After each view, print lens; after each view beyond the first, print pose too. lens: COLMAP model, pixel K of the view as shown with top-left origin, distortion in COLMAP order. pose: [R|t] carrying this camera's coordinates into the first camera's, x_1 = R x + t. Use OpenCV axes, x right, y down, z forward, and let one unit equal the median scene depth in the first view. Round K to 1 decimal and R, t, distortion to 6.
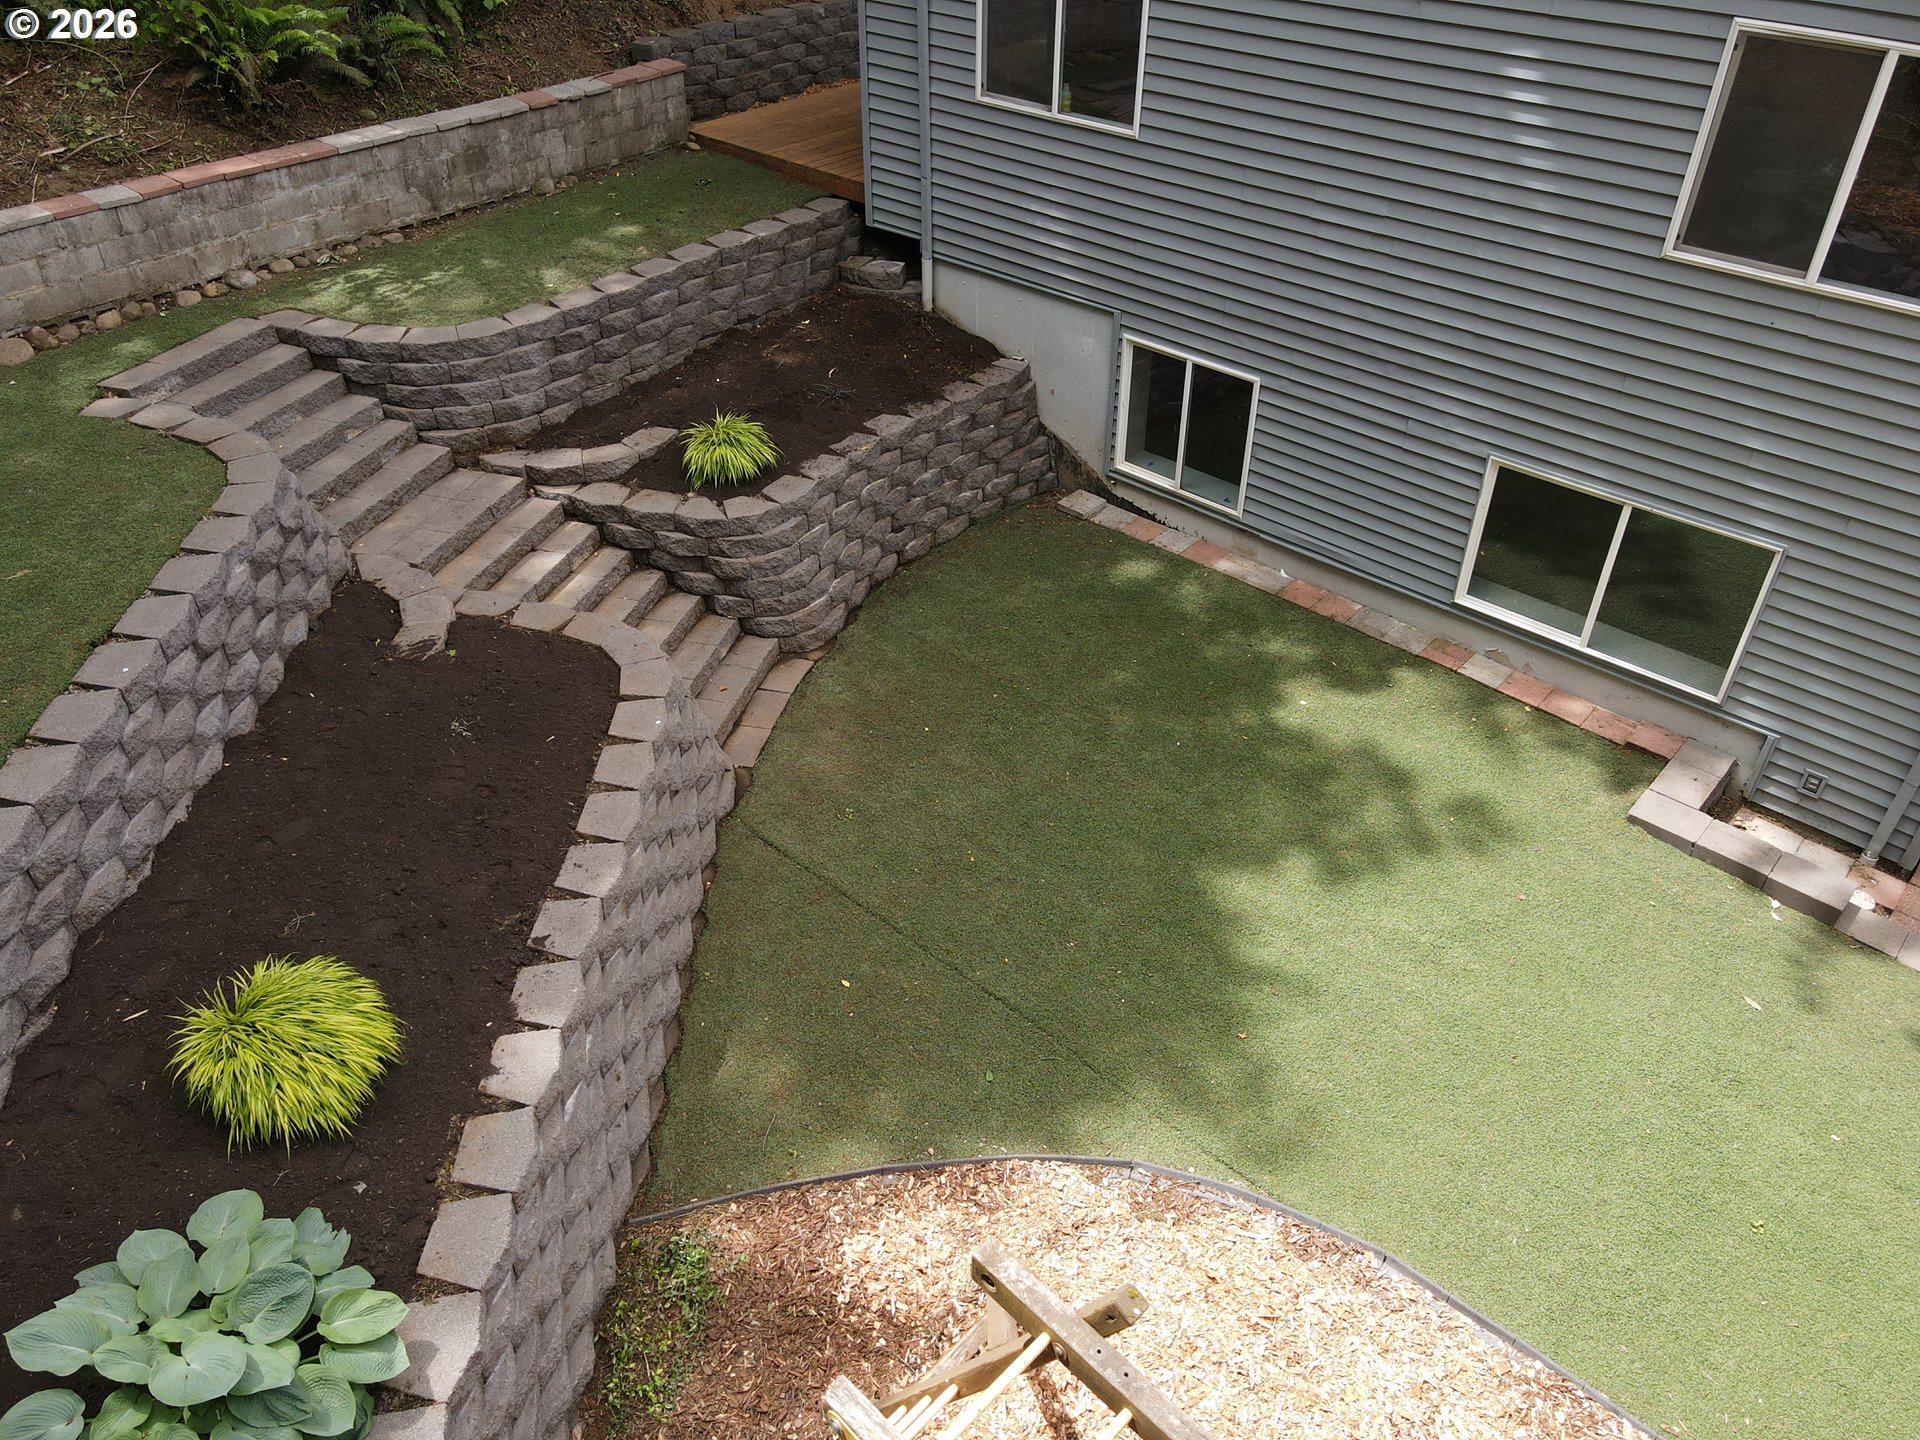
lens RADIAL K [[1394.5, 0, 944.0], [0, 1394.5, 726.7], [0, 0, 1]] dist [0.000479, 0.002998]
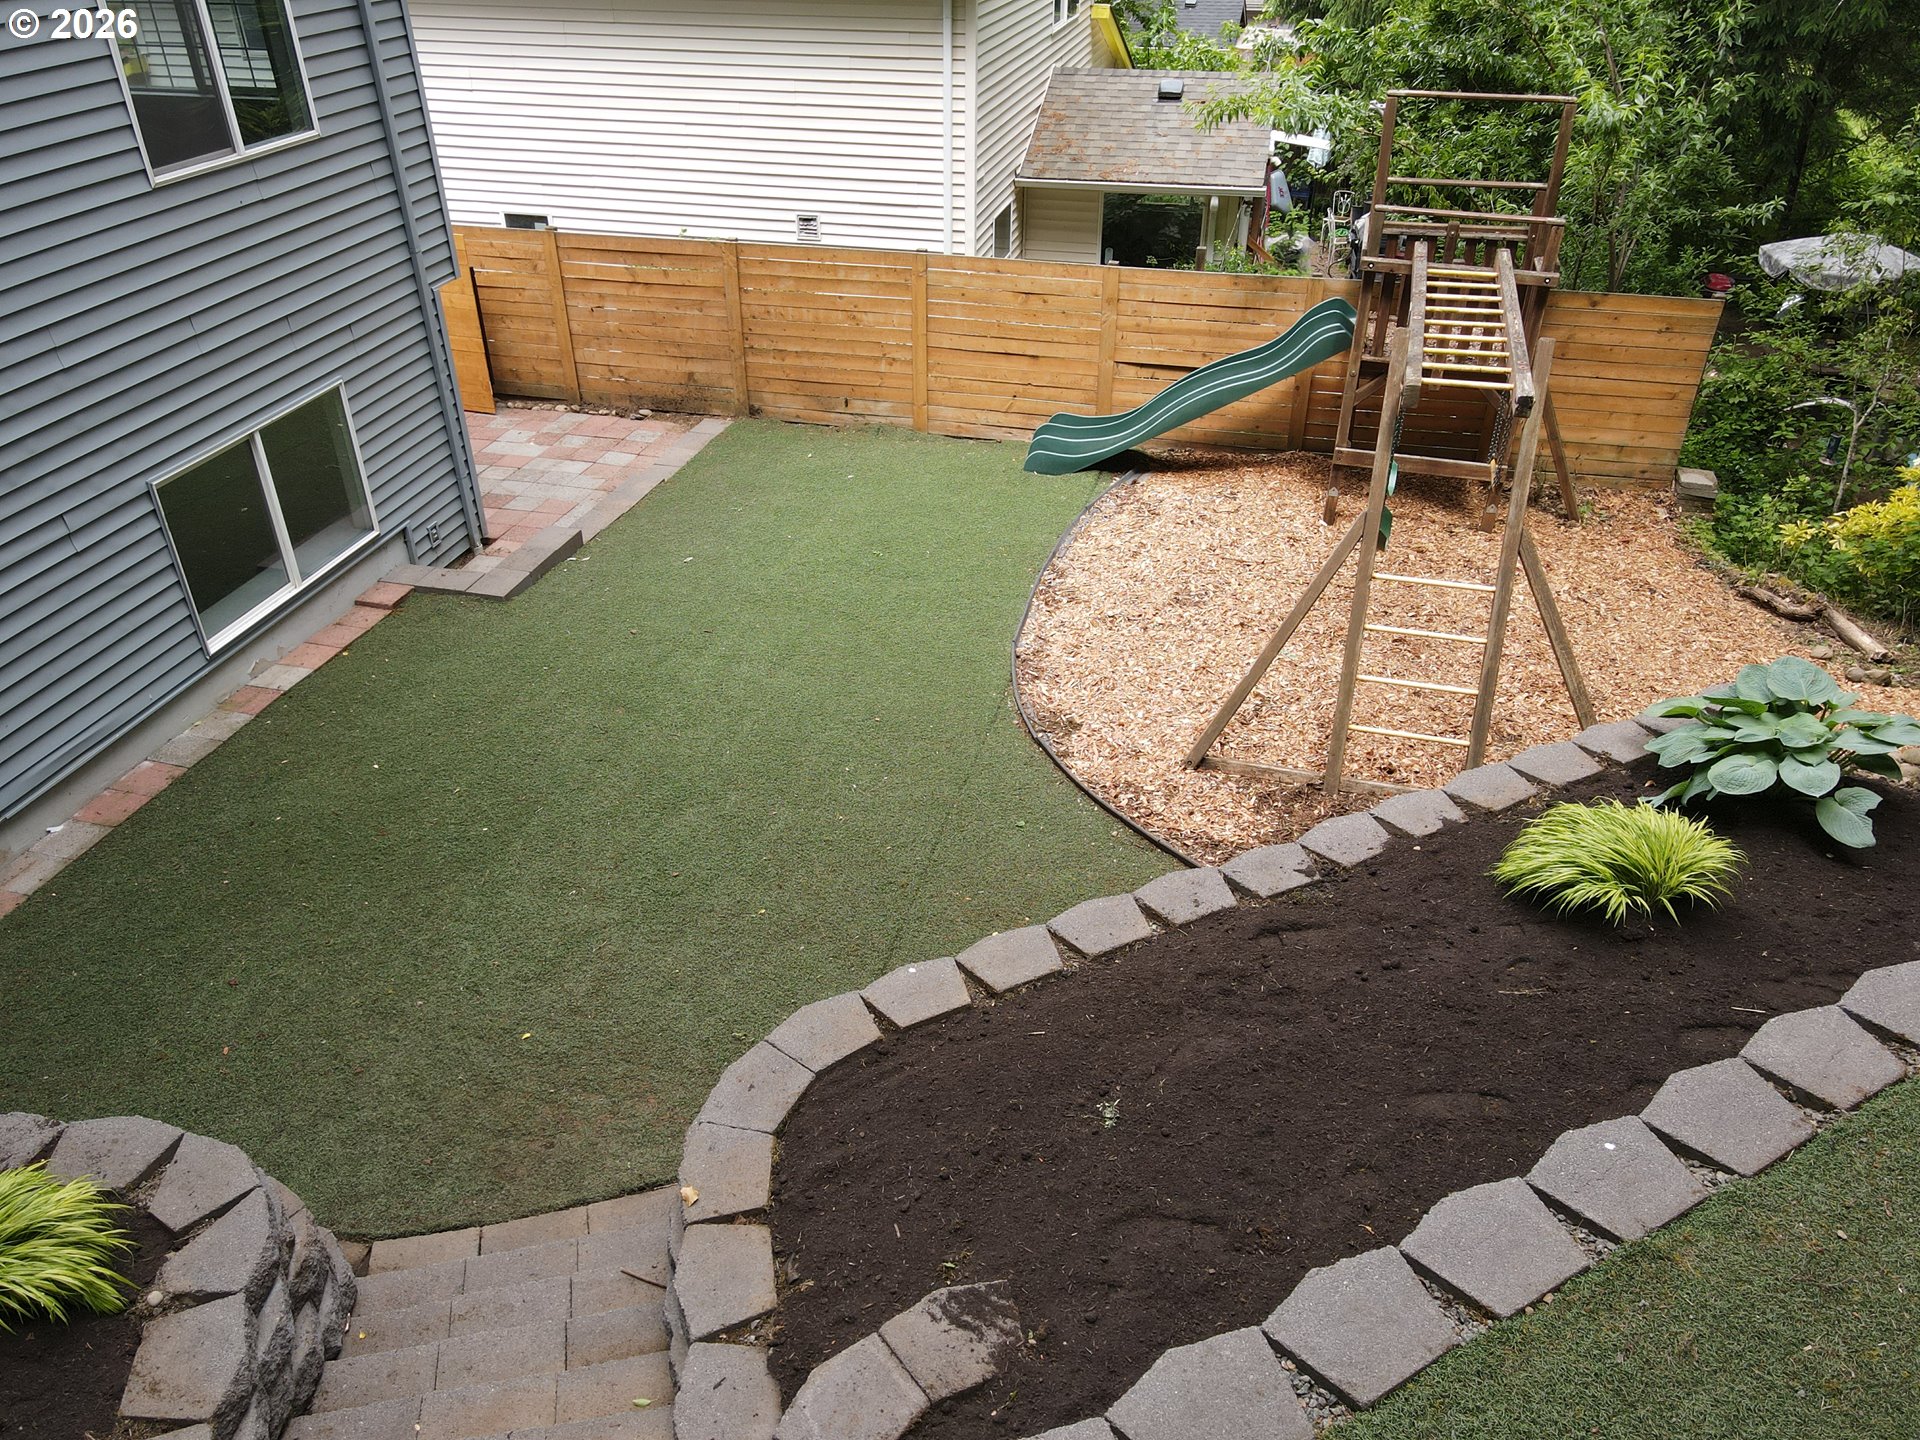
lens RADIAL K [[1394.5, 0, 949.1], [0, 1394.5, 726.3], [0, 0, 1]] dist [0.000479, 0.002998]
pose [[-0.480956, -0.466557, 0.742298, -0.521827], [0.545669, 0.503396, 0.669954, -0.400059], [-0.686241, 0.727267, 0.012474, 0.709546]]
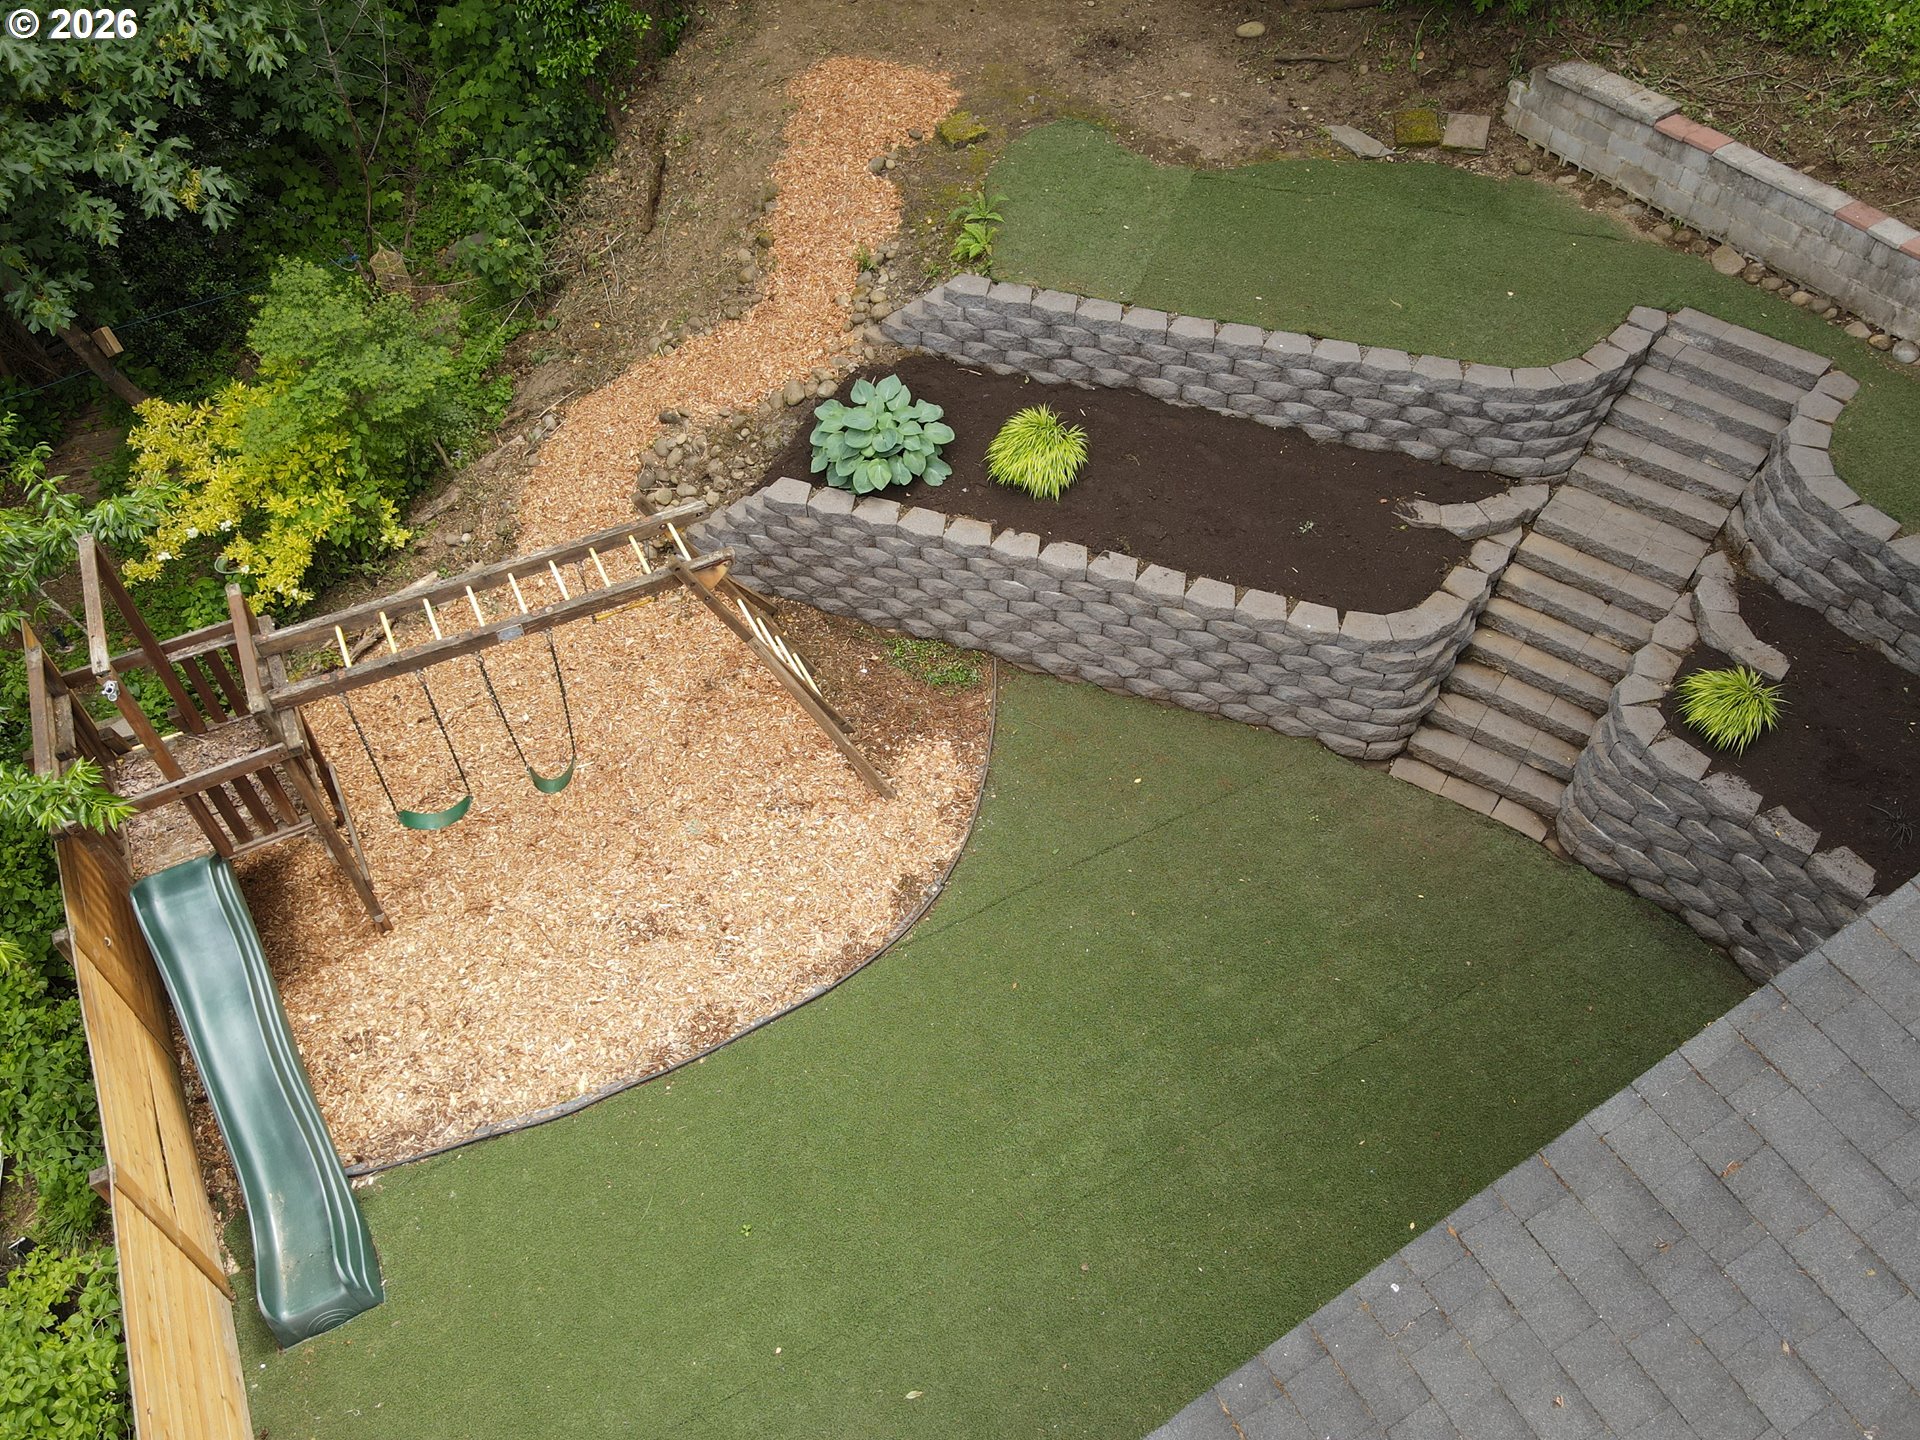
lens RADIAL K [[1394.5, 0, 950.7], [0, 1394.5, 720.7], [0, 0, 1]] dist [0.000479, 0.002998]
pose [[-0.328151, 0.706089, -0.627500, 0.669225], [-0.572563, 0.379675, 0.726649, -0.608853], [0.751324, 0.597733, 0.279689, 0.320022]]
